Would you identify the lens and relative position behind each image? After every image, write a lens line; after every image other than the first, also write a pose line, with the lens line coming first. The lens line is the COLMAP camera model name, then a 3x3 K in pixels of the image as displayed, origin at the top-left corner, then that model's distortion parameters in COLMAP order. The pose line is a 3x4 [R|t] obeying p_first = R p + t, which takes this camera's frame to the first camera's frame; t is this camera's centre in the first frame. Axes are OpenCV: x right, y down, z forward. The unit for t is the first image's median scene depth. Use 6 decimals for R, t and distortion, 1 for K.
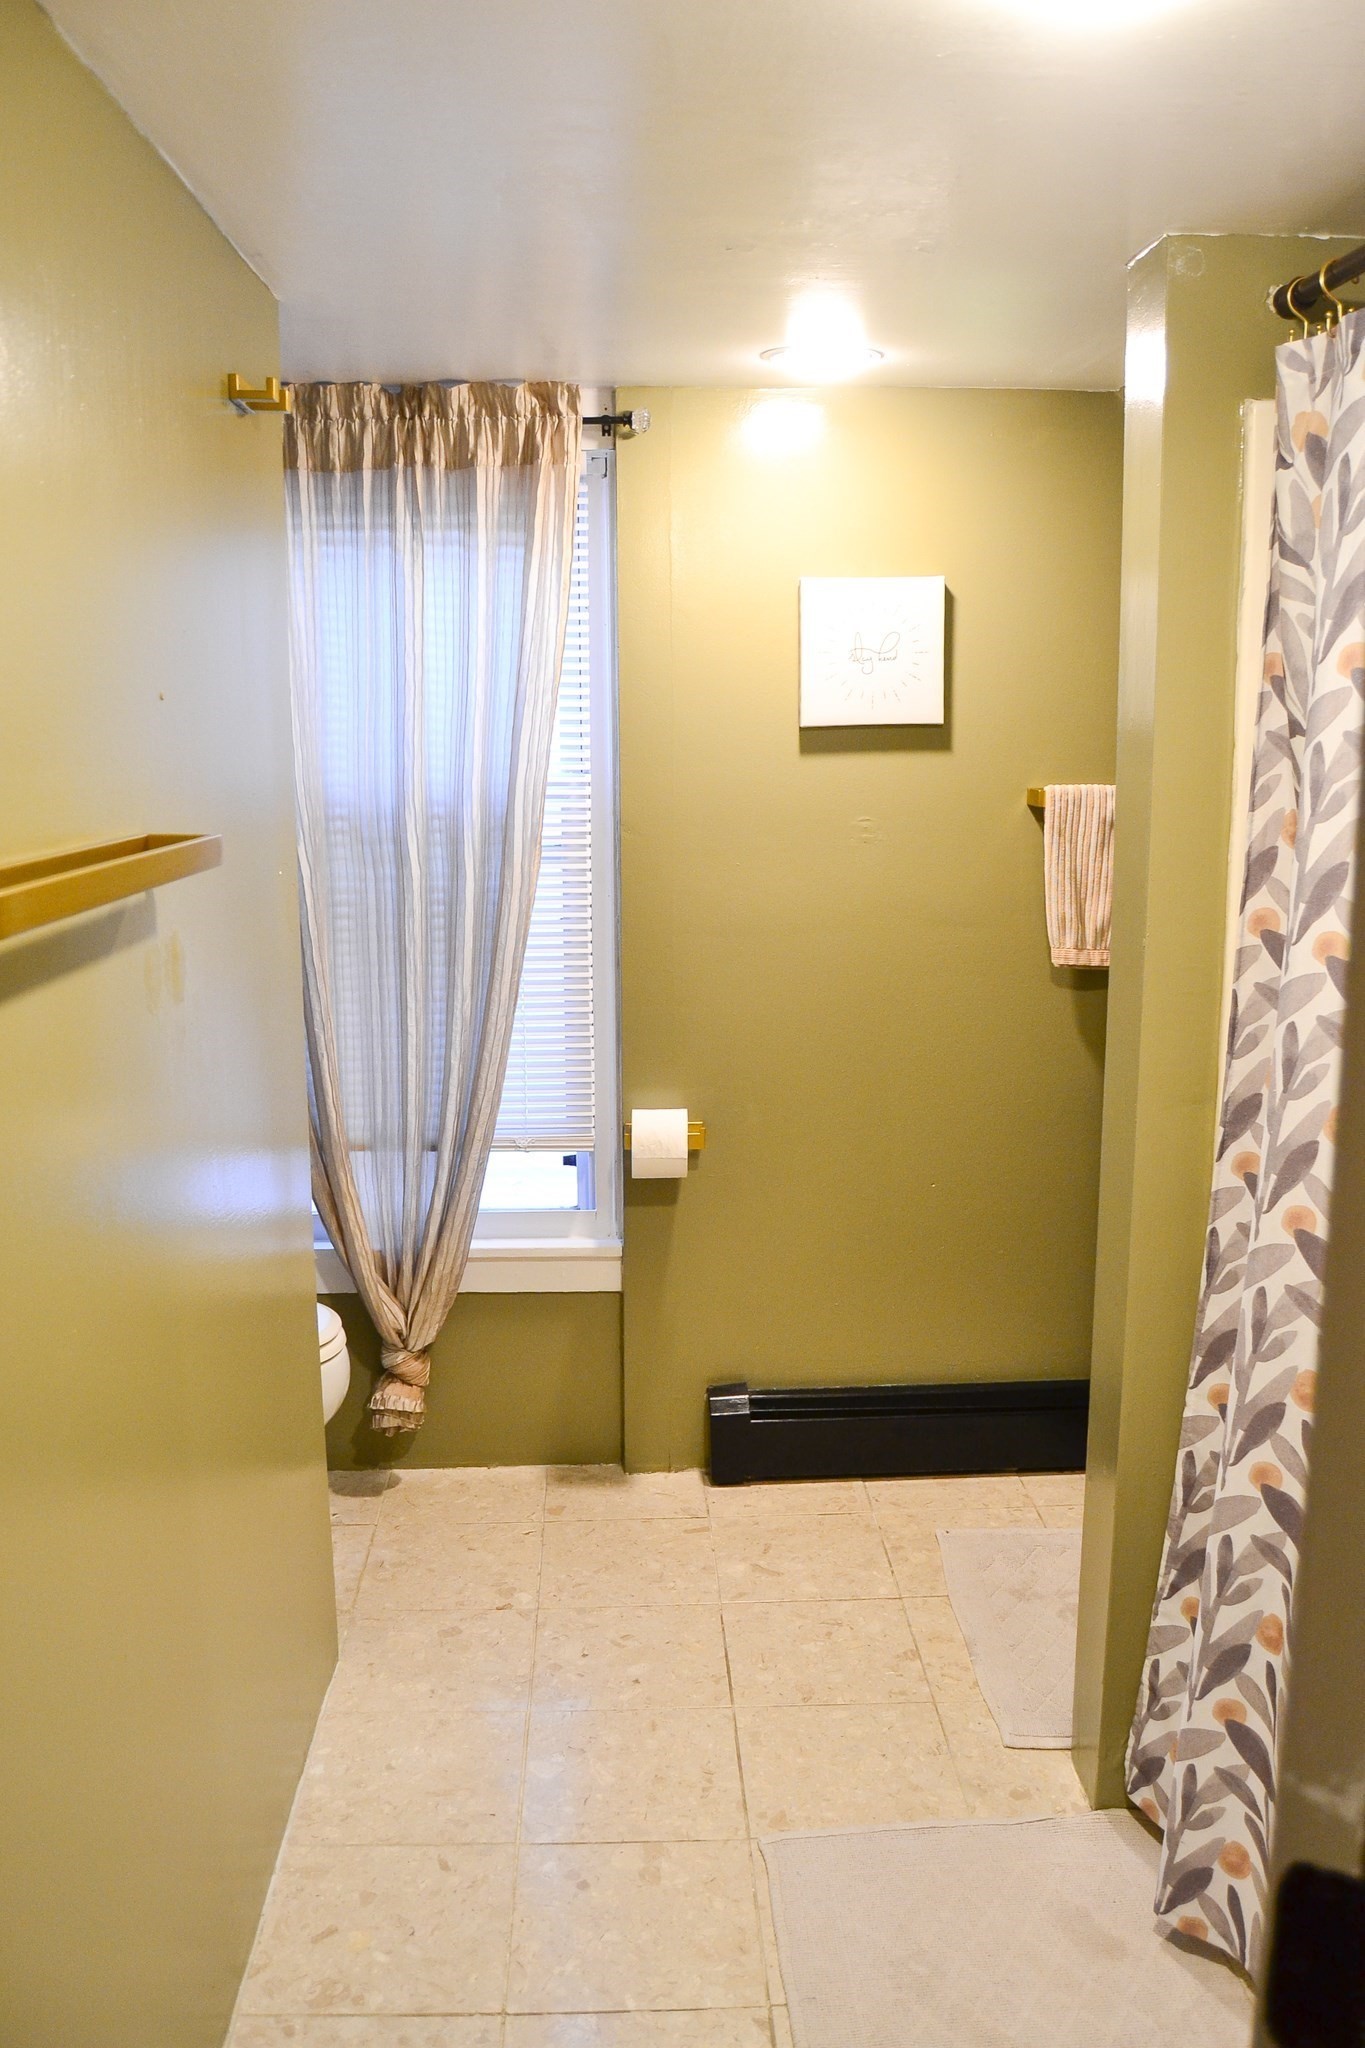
lens RADIAL K [[1671.3, 0, 690.6], [0, 1671.3, 1008.0], [0, 0, 1]] dist [-0.096746, 0.044373]
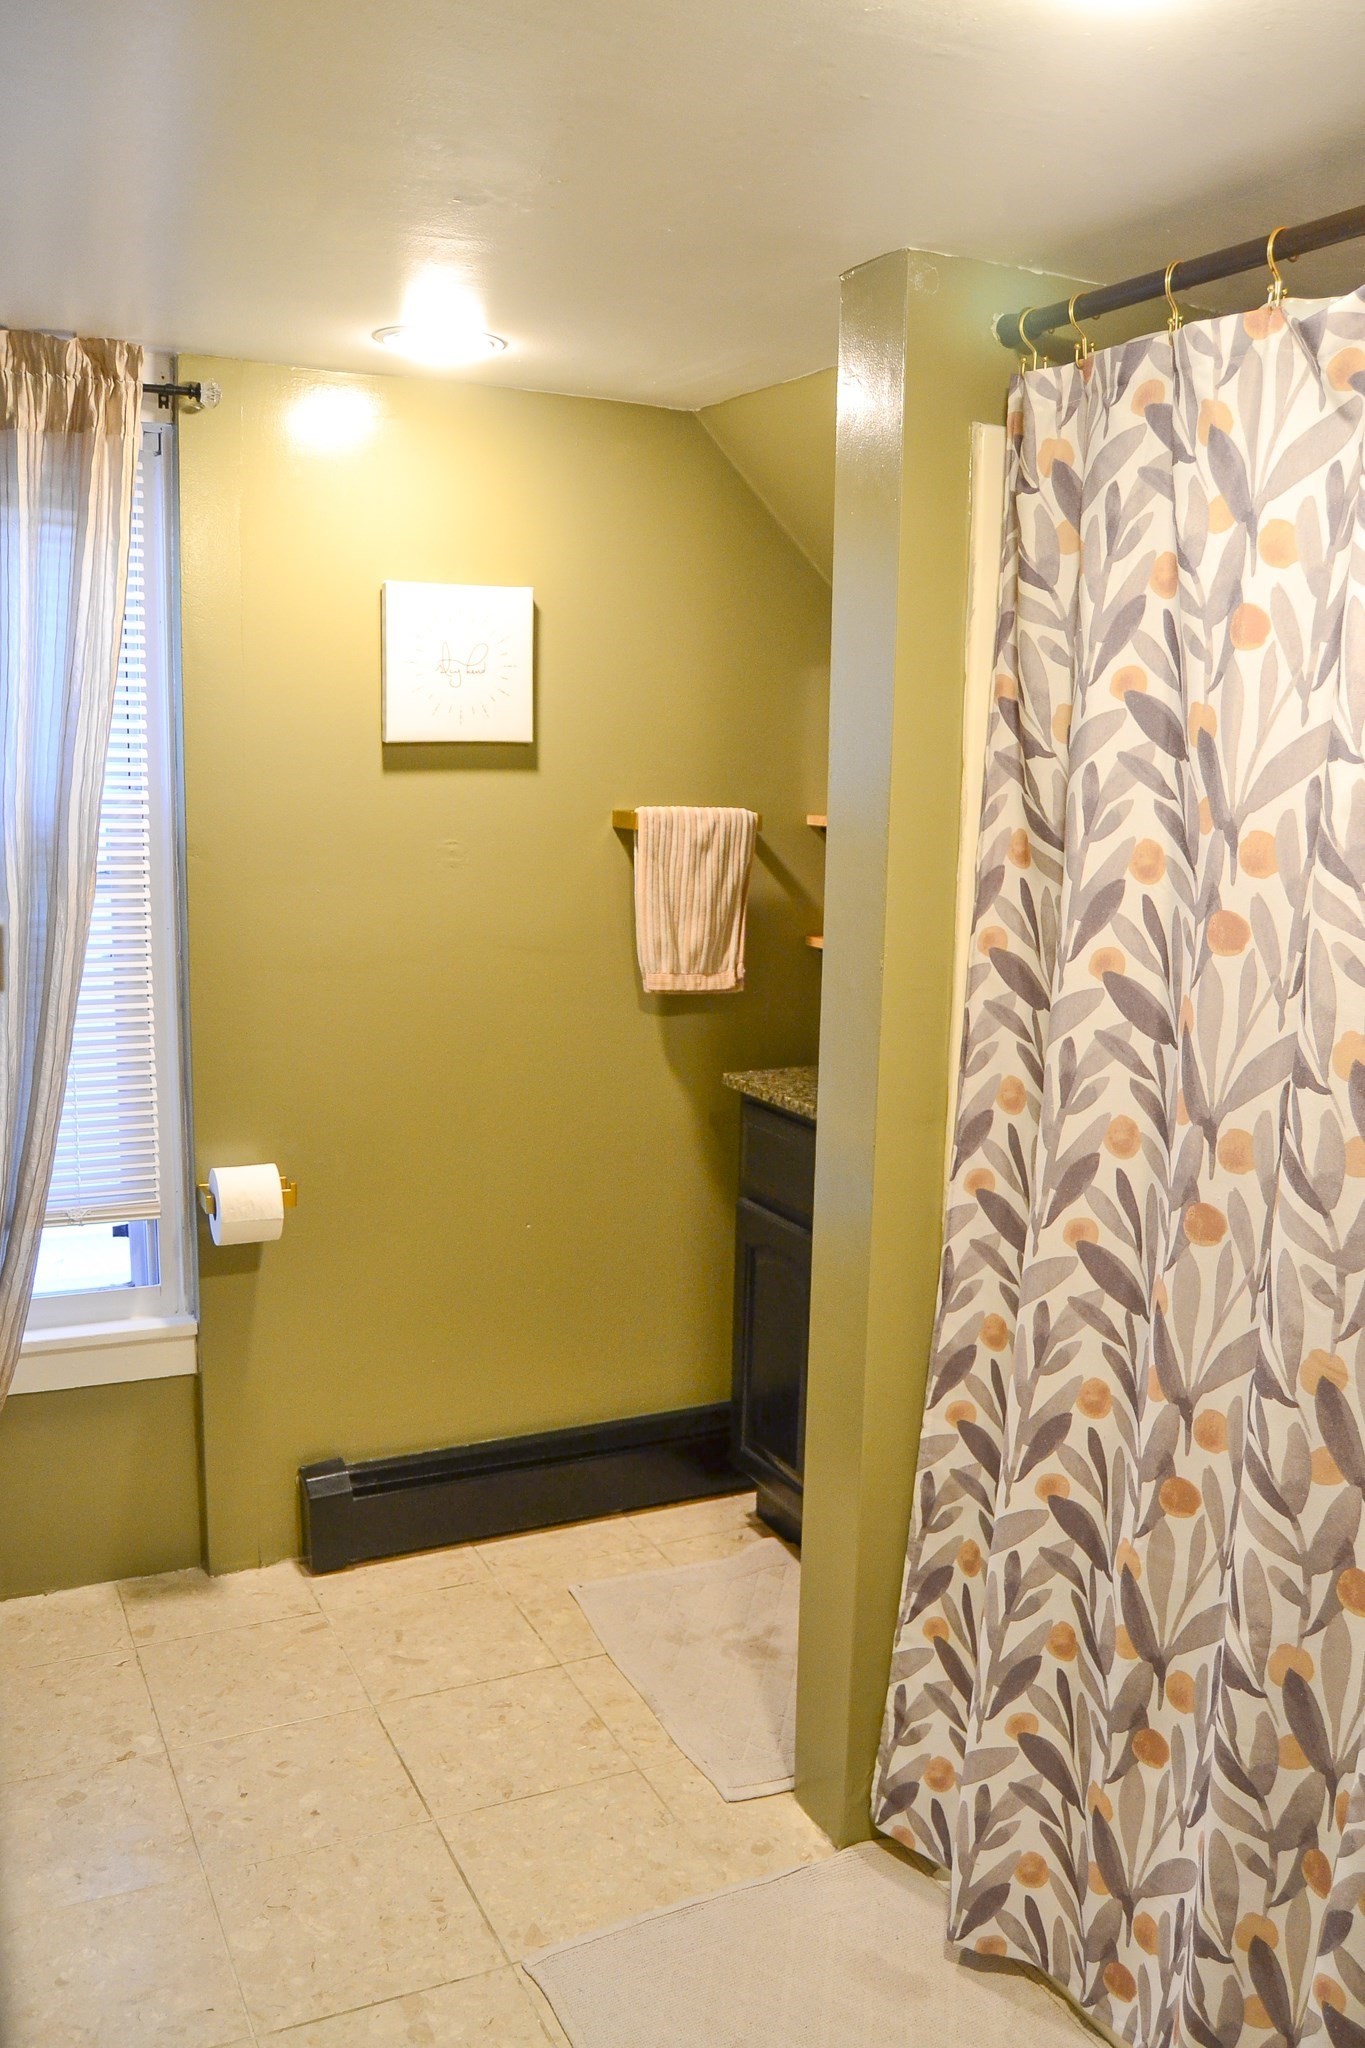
lens RADIAL K [[1662.9, 0, 682.5], [0, 1662.9, 1024.0], [0, 0, 1]] dist [-0.098354, 0.045589]
pose [[0.917260, -0.038164, 0.396456, -0.161872], [0.041371, 0.999144, 0.000462, -0.006503], [-0.396134, 0.015978, 0.918054, 0.101707]]
